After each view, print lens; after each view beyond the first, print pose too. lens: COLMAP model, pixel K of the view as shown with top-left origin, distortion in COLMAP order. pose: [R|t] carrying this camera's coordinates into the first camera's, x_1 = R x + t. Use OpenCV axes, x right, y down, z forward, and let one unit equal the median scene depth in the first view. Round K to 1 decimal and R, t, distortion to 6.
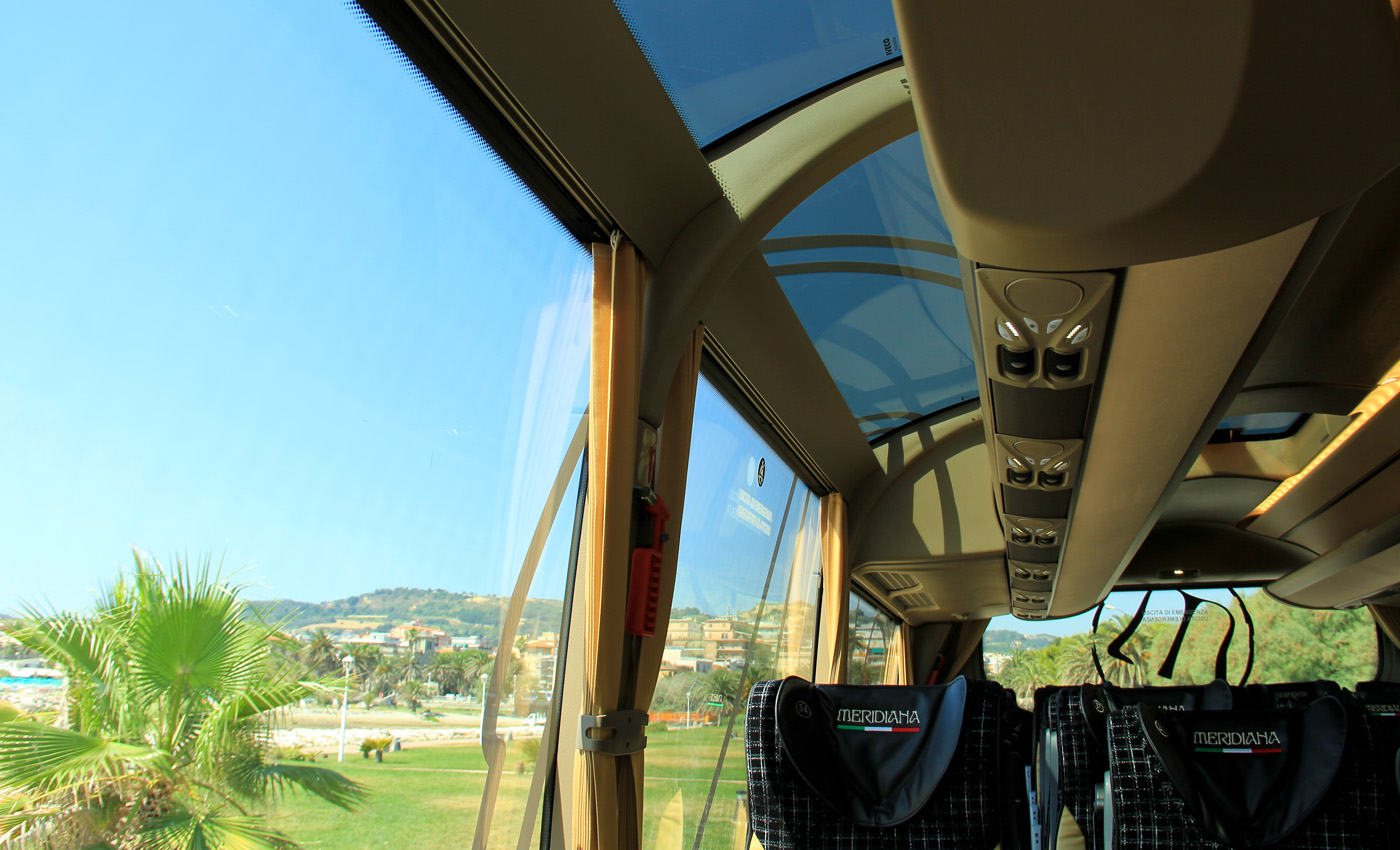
lens RADIAL K [[1042.1, 0, 752.7], [0, 1042.1, 425.3], [0, 0, 1]] dist [-0.181999, 0.109246]
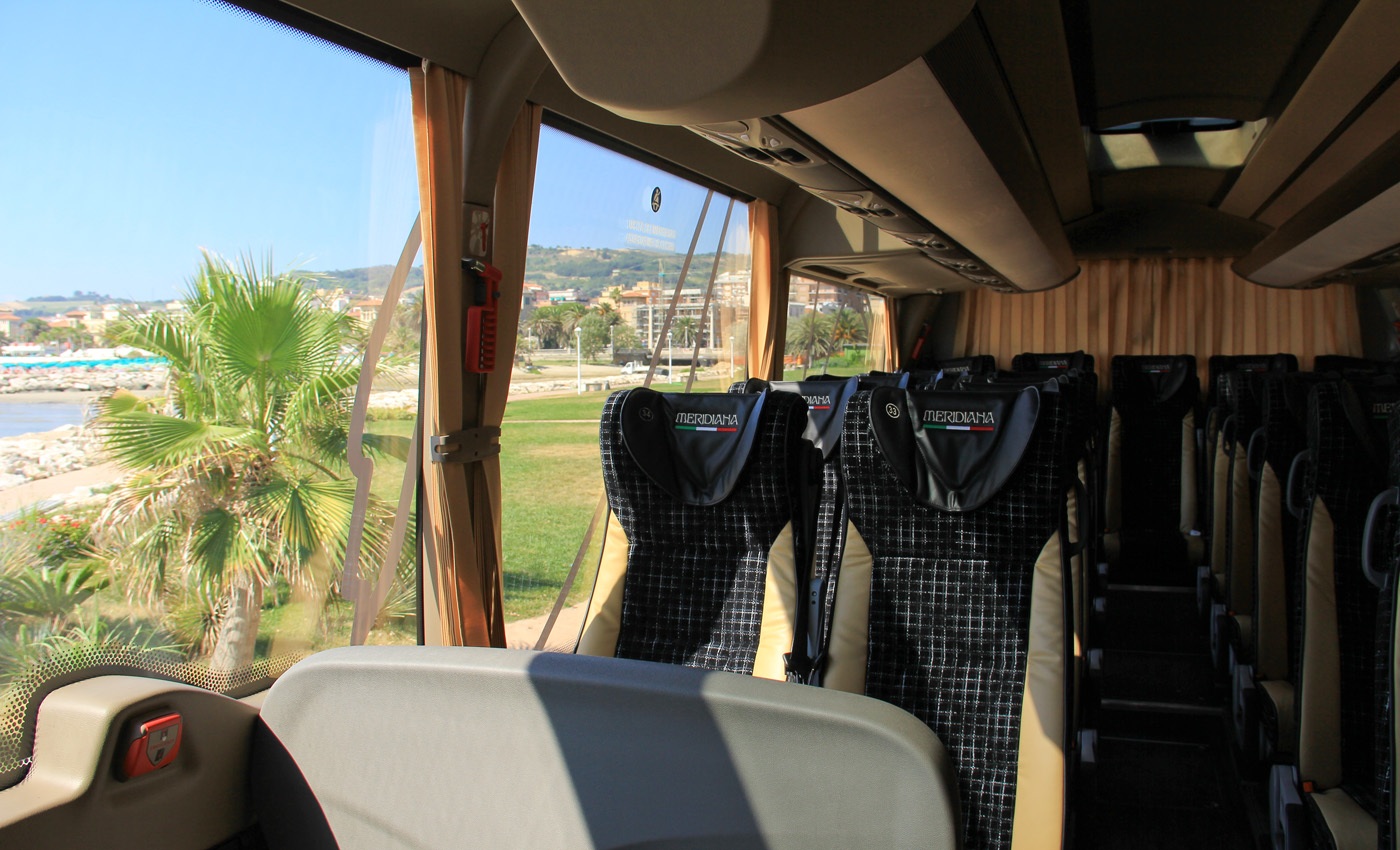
lens RADIAL K [[1042.1, 0, 752.7], [0, 1042.1, 425.3], [0, 0, 1]] dist [-0.181999, 0.109246]
pose [[0.996030, -0.014920, -0.087763, 0.085120], [0.043276, 0.942676, 0.330890, -0.036955], [0.077796, -0.333374, 0.939579, -0.055595]]
